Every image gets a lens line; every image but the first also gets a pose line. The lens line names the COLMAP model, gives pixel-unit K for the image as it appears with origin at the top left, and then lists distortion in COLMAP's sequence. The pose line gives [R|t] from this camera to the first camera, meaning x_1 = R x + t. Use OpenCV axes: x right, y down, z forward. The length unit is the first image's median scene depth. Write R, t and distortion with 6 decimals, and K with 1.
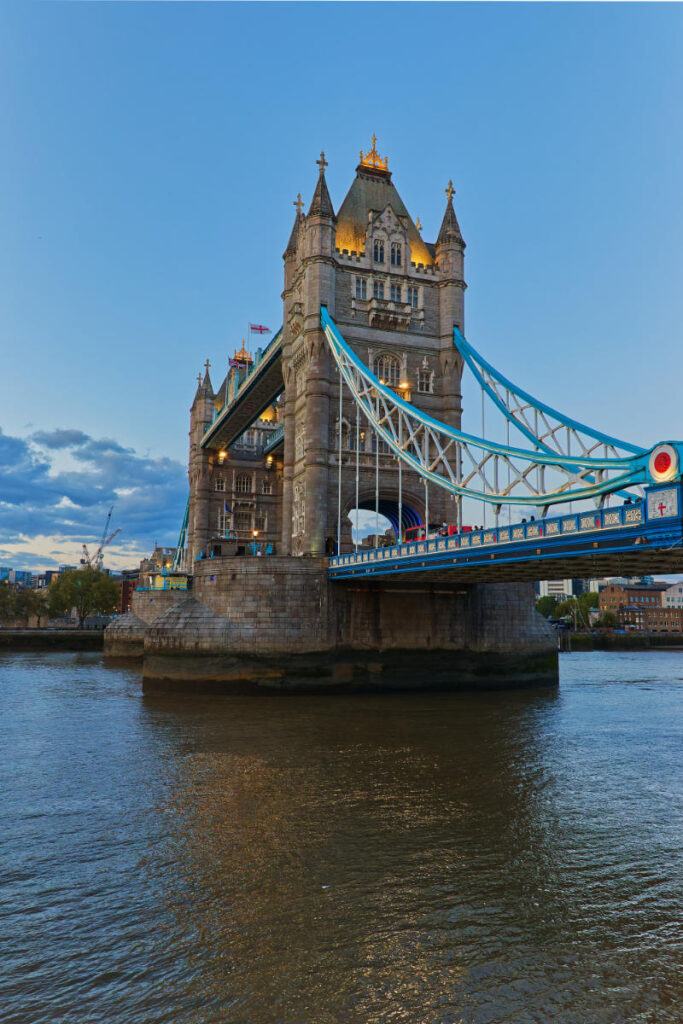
lens RADIAL K [[729.5, 0, 345.6], [0, 729.5, 527.6], [0, 0, 1]] dist [0.000783, -0.000613]
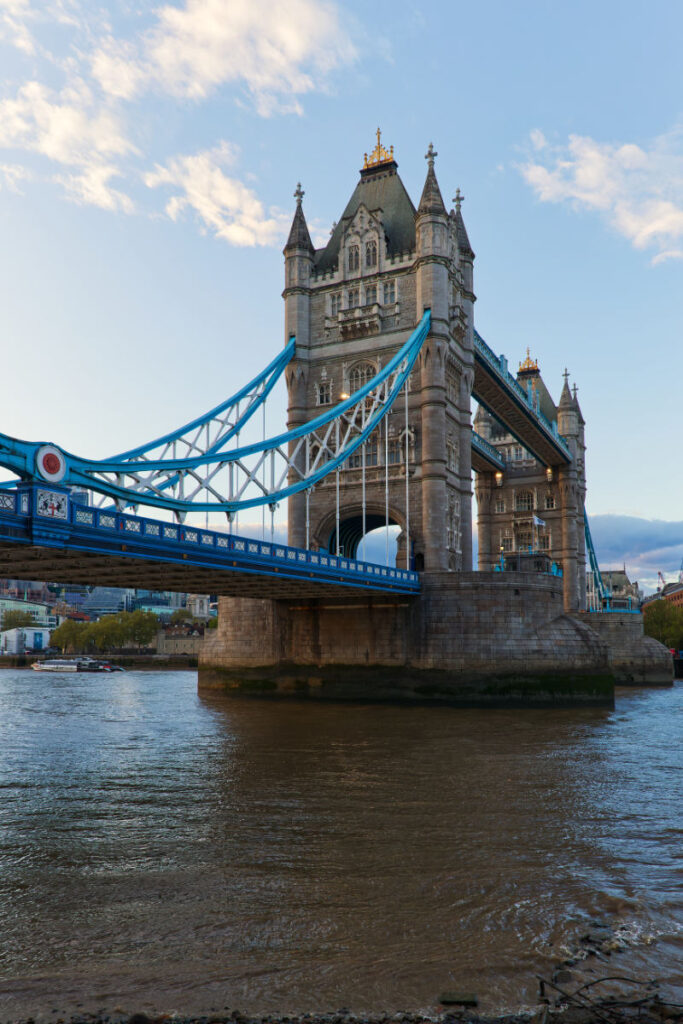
lens RADIAL K [[748.4, 0, 341.5], [0, 748.4, 622.0], [0, 0, 1]] dist [-0.039396, -0.001755]
pose [[0.716044, -0.036681, -0.697090, 0.756843], [0.096318, 0.994258, 0.046619, 0.057227], [0.691378, -0.100523, 0.715466, 0.256981]]
